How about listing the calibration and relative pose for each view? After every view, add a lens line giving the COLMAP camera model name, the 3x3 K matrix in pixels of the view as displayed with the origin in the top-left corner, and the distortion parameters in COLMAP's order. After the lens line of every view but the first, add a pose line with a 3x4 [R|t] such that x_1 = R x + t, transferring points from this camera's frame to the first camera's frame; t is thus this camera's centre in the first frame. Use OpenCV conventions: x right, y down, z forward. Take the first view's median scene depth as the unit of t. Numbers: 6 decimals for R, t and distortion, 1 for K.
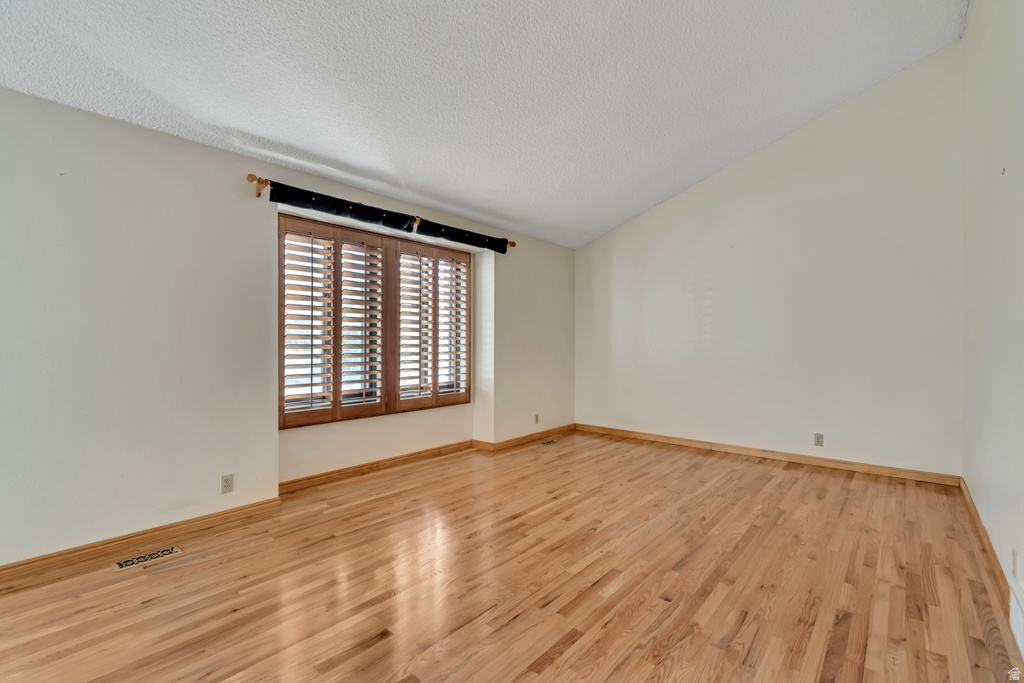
lens RADIAL K [[458.3, 0, 514.3], [0, 458.3, 336.5], [0, 0, 1]] dist [0.000871, -0.000638]
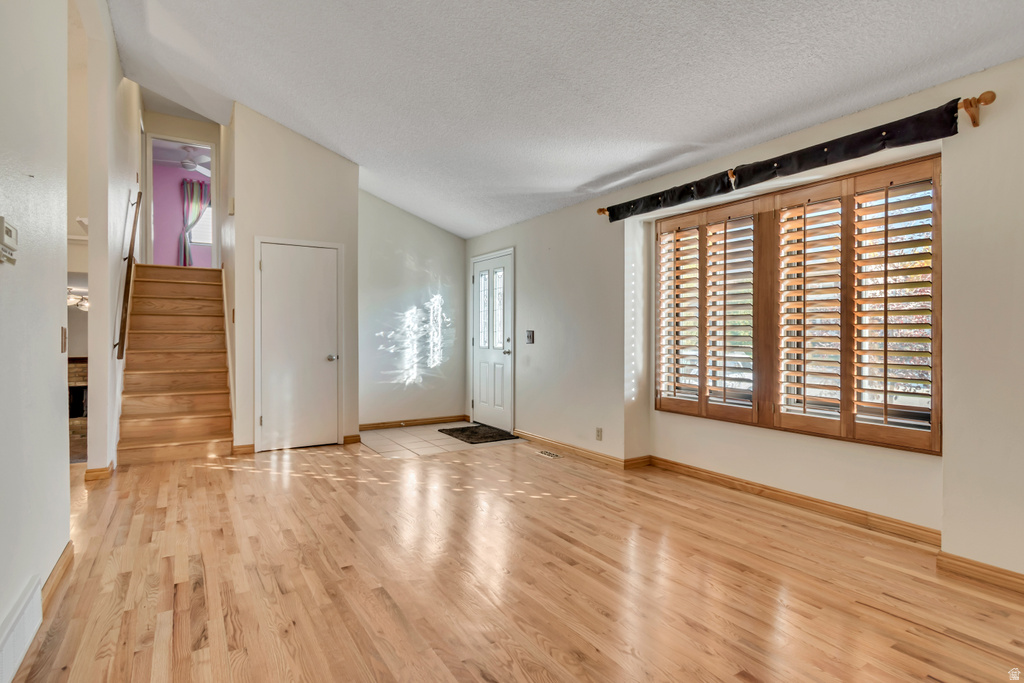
lens RADIAL K [[525.8, 0, 514.8], [0, 525.8, 336.2], [0, 0, 1]] dist [0.003264, -0.000191]
pose [[-0.298574, 0.002256, -0.954384, 0.840696], [0.007672, 0.999971, -0.000037, 0.016571], [0.954356, -0.007333, -0.298582, 1.054046]]
